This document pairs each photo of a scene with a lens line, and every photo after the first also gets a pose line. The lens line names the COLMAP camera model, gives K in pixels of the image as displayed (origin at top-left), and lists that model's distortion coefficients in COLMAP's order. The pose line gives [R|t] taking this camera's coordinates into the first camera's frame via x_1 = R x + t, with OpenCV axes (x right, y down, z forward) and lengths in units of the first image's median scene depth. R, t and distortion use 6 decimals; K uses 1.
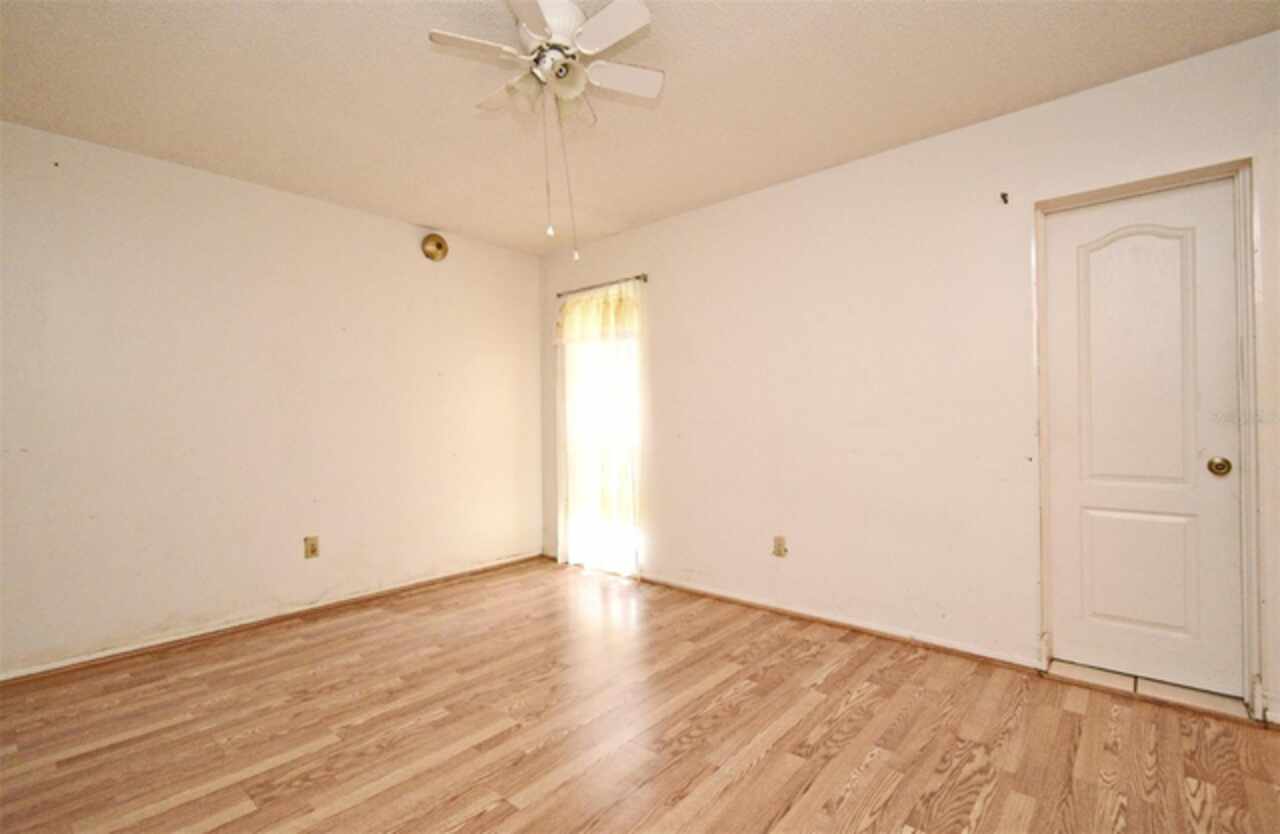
lens RADIAL K [[575.3, 0, 640.0], [0, 575.3, 417.0], [0, 0, 1]] dist [0.002200, -0.000206]
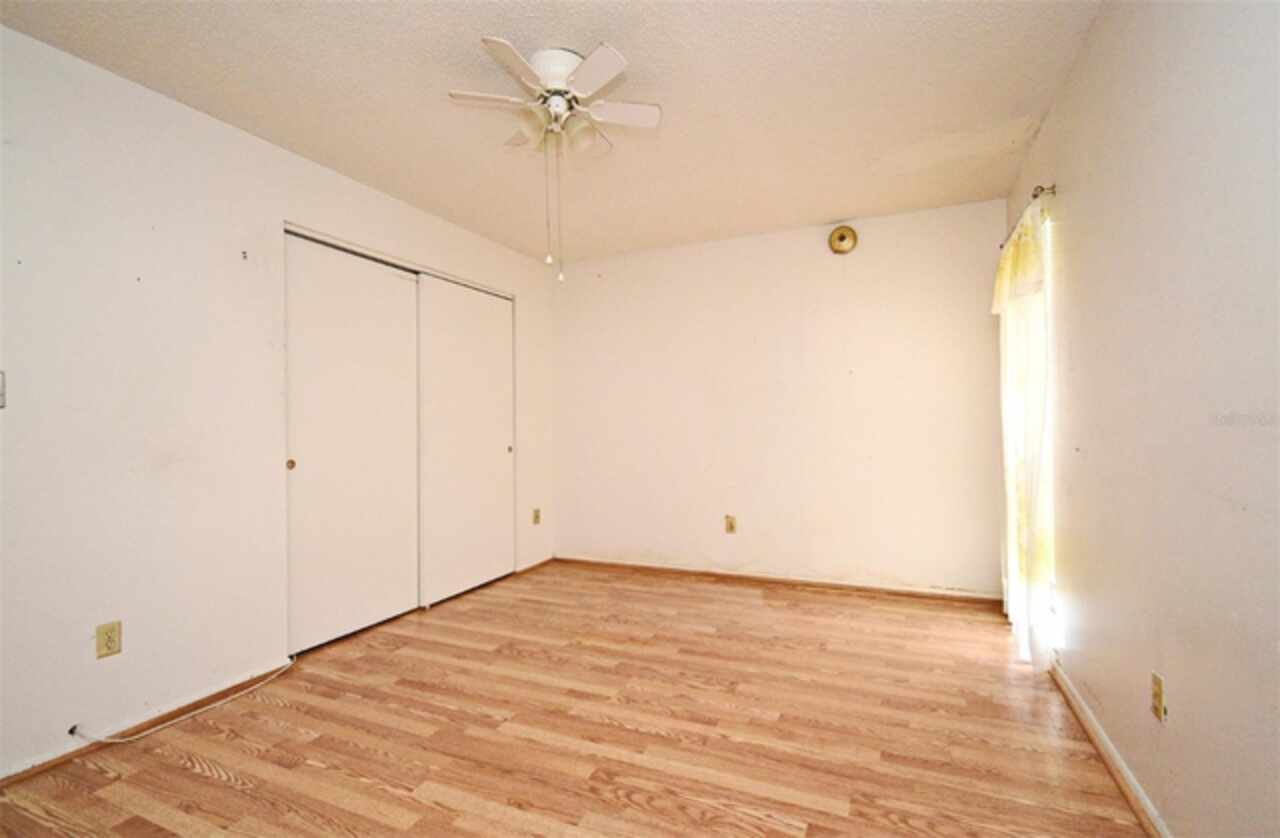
lens RADIAL K [[575.3, 0, 640.0], [0, 575.3, 419.0], [0, 0, 1]] dist [0.002200, -0.000206]
pose [[0.295412, -0.001432, -0.955369, 0.713316], [0.013772, 0.999901, 0.002759, -0.005035], [0.955271, -0.013972, 0.295403, 0.602644]]
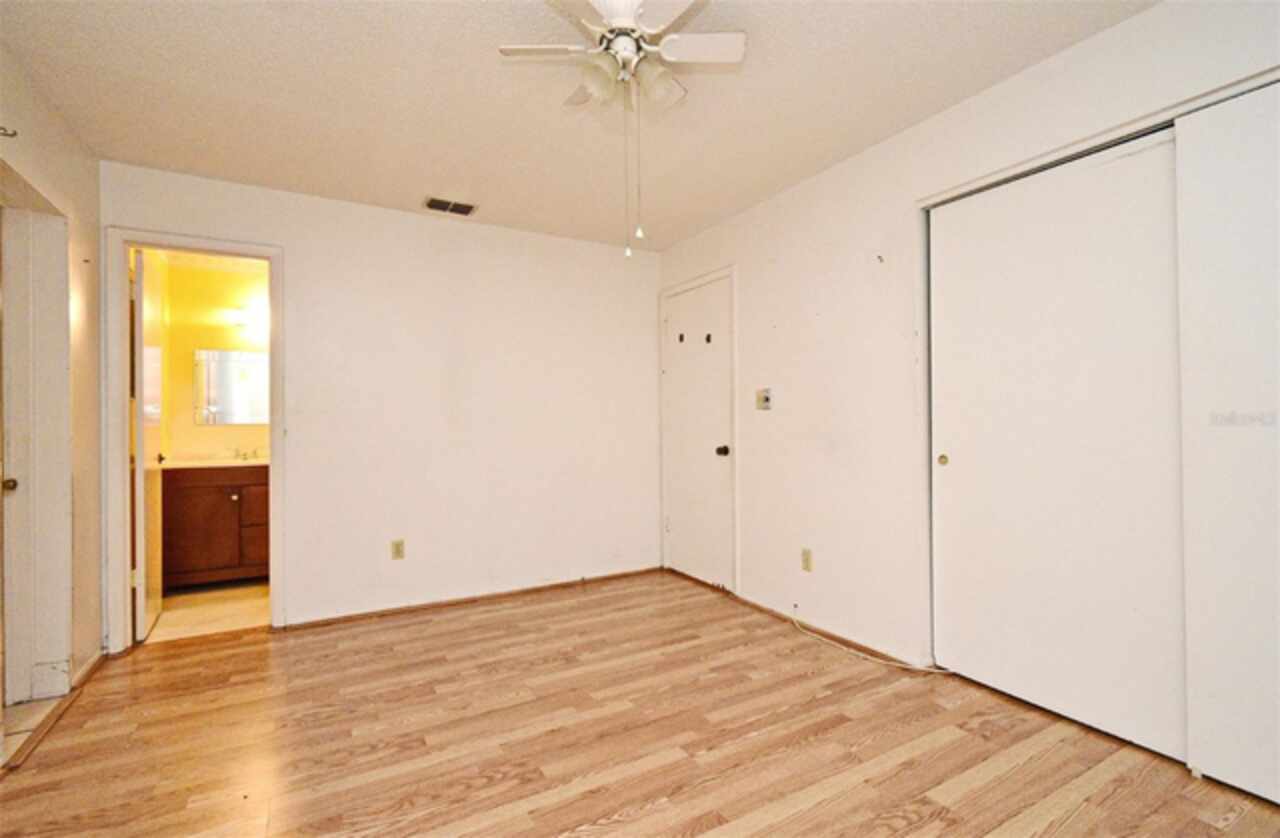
lens RADIAL K [[575.3, 0, 640.0], [0, 575.3, 419.0], [0, 0, 1]] dist [0.002200, -0.000206]
pose [[-0.946143, 0.024408, 0.322829, -0.345191], [0.020869, 0.999678, -0.014418, 0.007730], [-0.323077, -0.006905, -0.946348, 1.394925]]
